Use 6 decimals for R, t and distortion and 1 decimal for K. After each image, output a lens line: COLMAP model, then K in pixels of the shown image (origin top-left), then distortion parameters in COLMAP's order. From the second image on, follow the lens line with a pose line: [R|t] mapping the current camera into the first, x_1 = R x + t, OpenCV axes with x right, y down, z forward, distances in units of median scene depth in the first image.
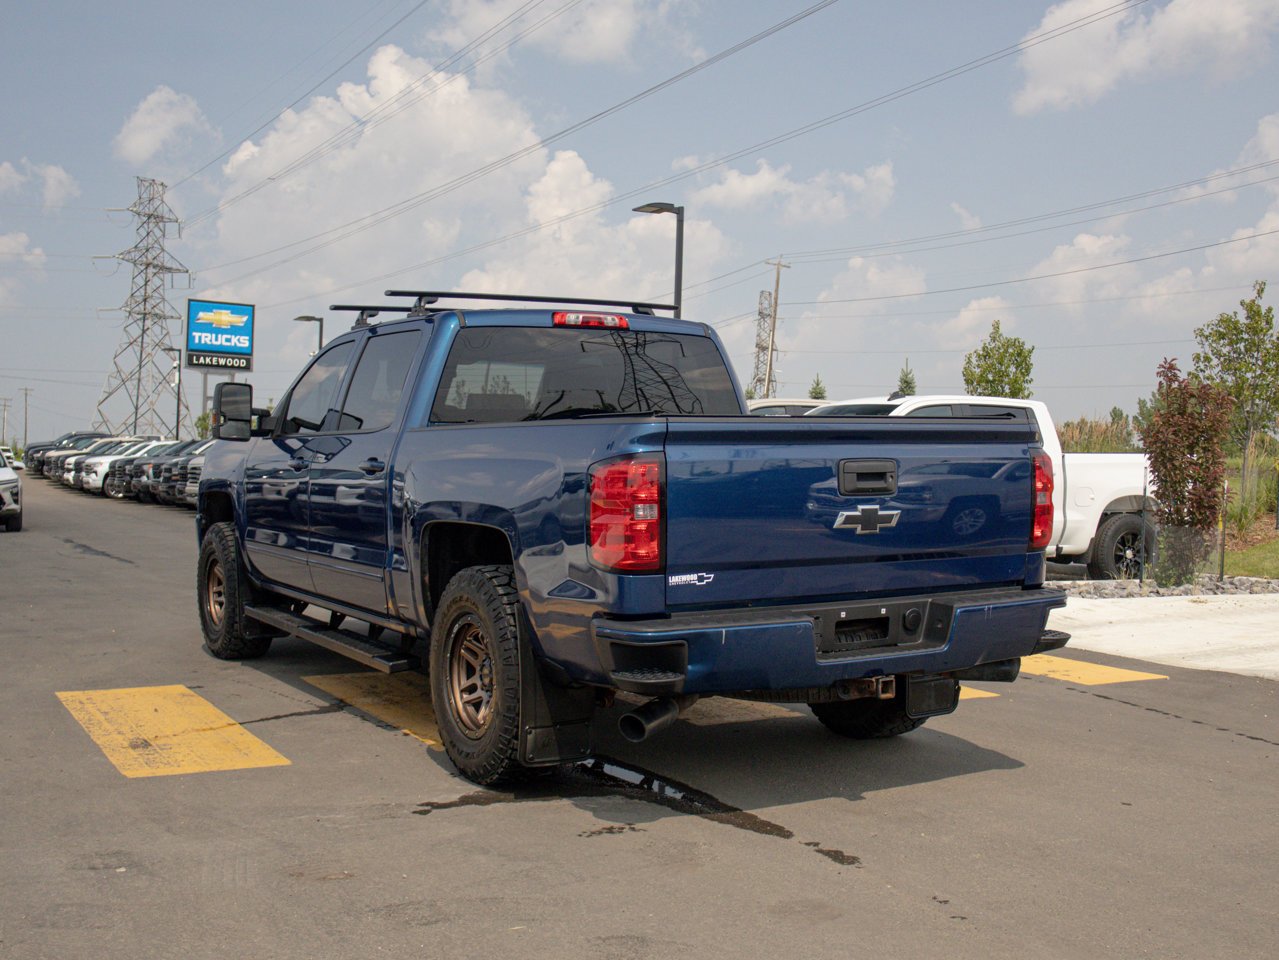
lens RADIAL K [[1429.1, 0, 646.6], [0, 1429.1, 453.9], [0, 0, 1]] dist [0.000053, 0.013310]
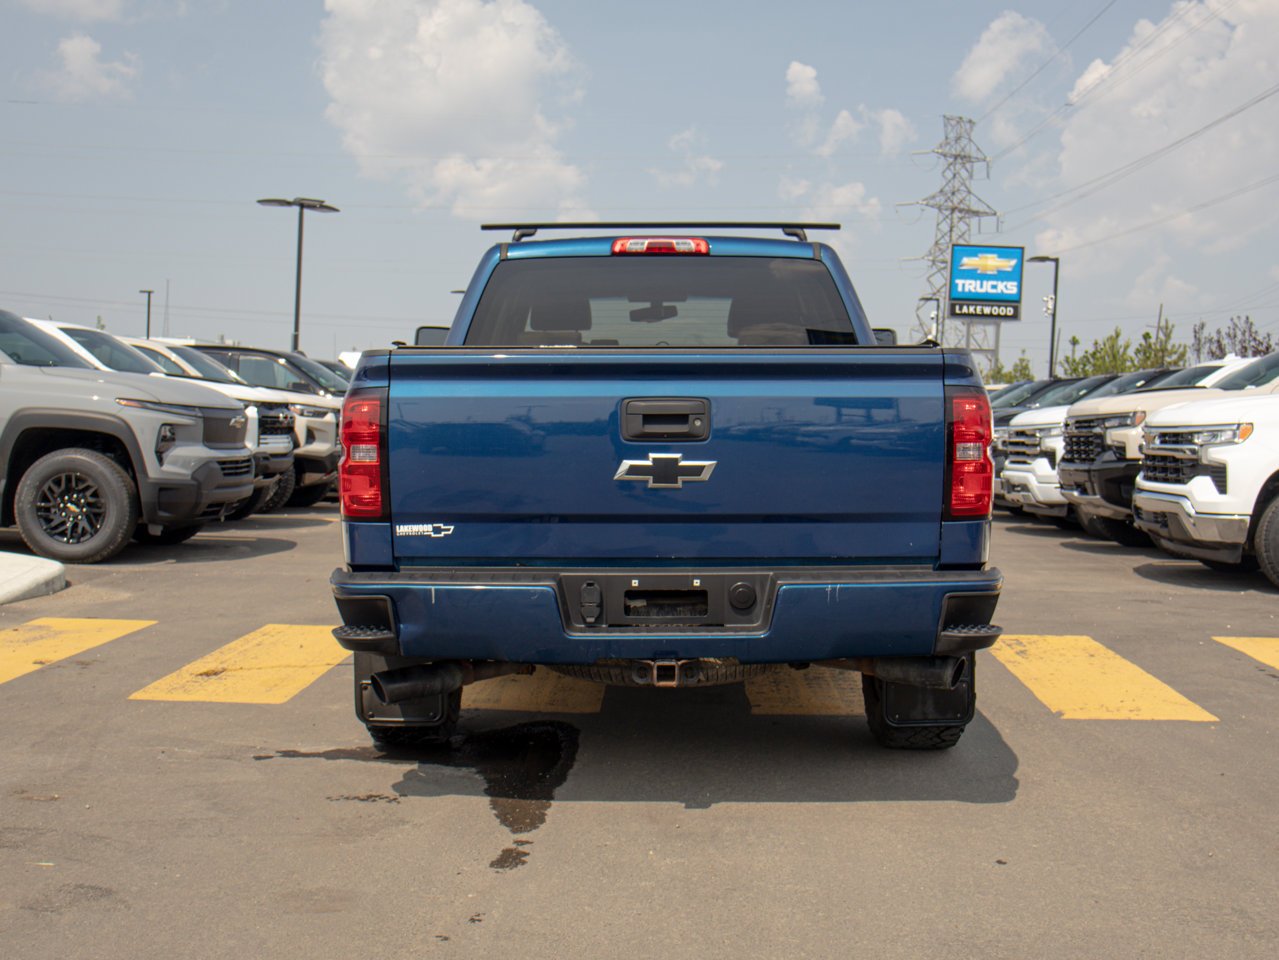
lens RADIAL K [[1570.9, 0, 639.5], [0, 1570.9, 480.0], [0, 0, 1]] dist [0.013299, 0.025933]
pose [[0.856163, 0.028500, -0.515919, 0.123226], [-0.006258, 0.998976, 0.044800, 0.002070], [0.516668, -0.035127, 0.855465, 0.042315]]
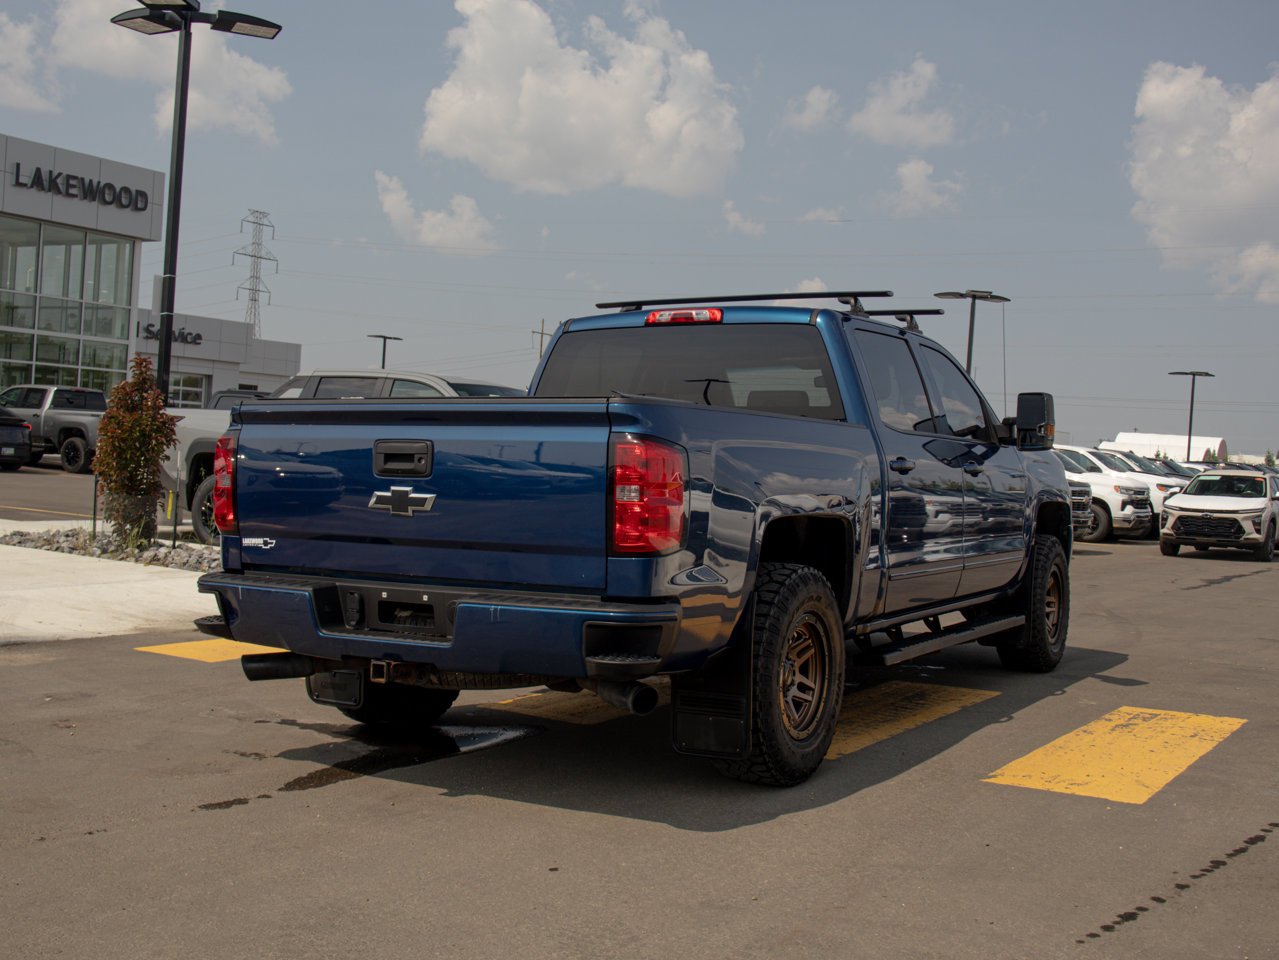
lens RADIAL K [[1429.1, 0, 646.6], [0, 1429.1, 453.9], [0, 0, 1]] dist [0.000053, 0.013310]
pose [[0.491543, 0.006167, -0.870832, 0.220283], [-0.031916, 0.999431, -0.010937, 0.003719], [0.870268, 0.033169, 0.491460, 0.132880]]
